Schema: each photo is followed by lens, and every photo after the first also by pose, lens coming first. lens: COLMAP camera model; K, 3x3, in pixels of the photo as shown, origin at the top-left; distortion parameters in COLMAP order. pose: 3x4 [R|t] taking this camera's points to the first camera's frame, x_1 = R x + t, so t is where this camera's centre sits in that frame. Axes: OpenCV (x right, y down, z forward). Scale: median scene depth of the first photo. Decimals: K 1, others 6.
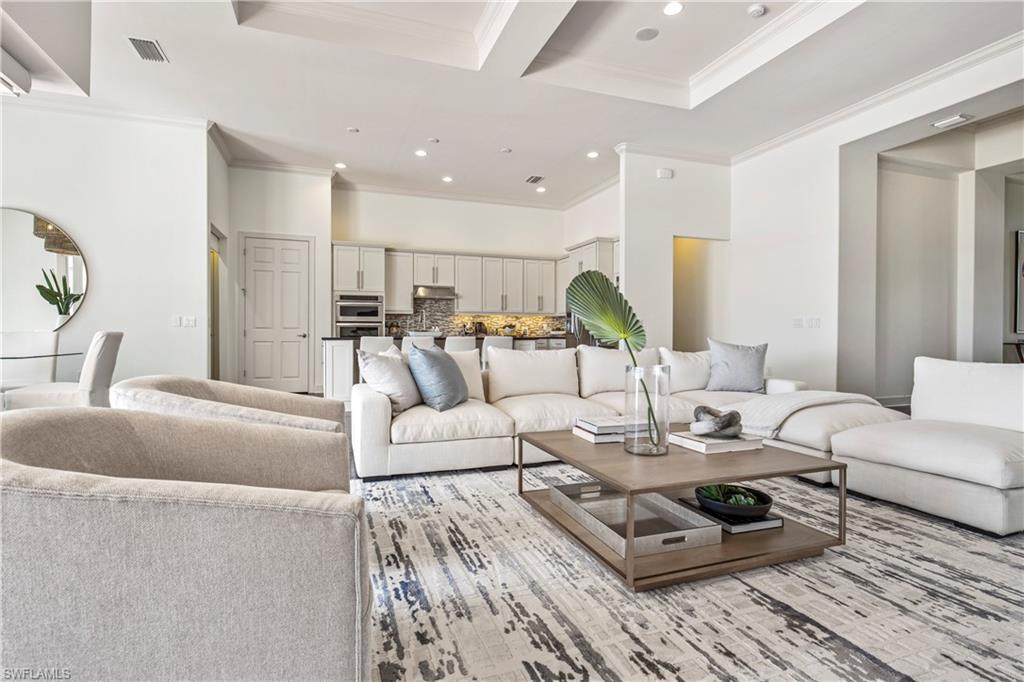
lens RADIAL K [[496.3, 0, 512.0], [0, 496.3, 341.0], [0, 0, 1]] dist [0.000729, -0.000234]
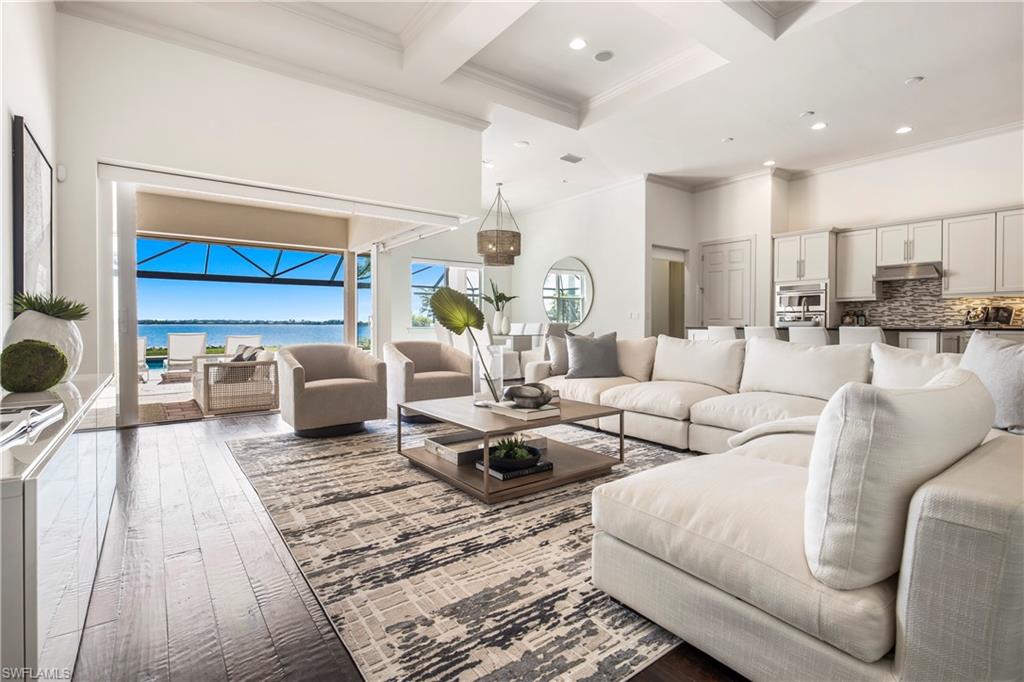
lens RADIAL K [[485.4, 0, 512.2], [0, 485.4, 326.7], [0, 0, 1]] dist [0.001059, -0.000010]
pose [[0.288752, 0.002097, -0.957402, 1.353064], [-0.012840, 0.999916, -0.001683, -0.000756], [0.957318, 0.012779, 0.288755, 0.541422]]
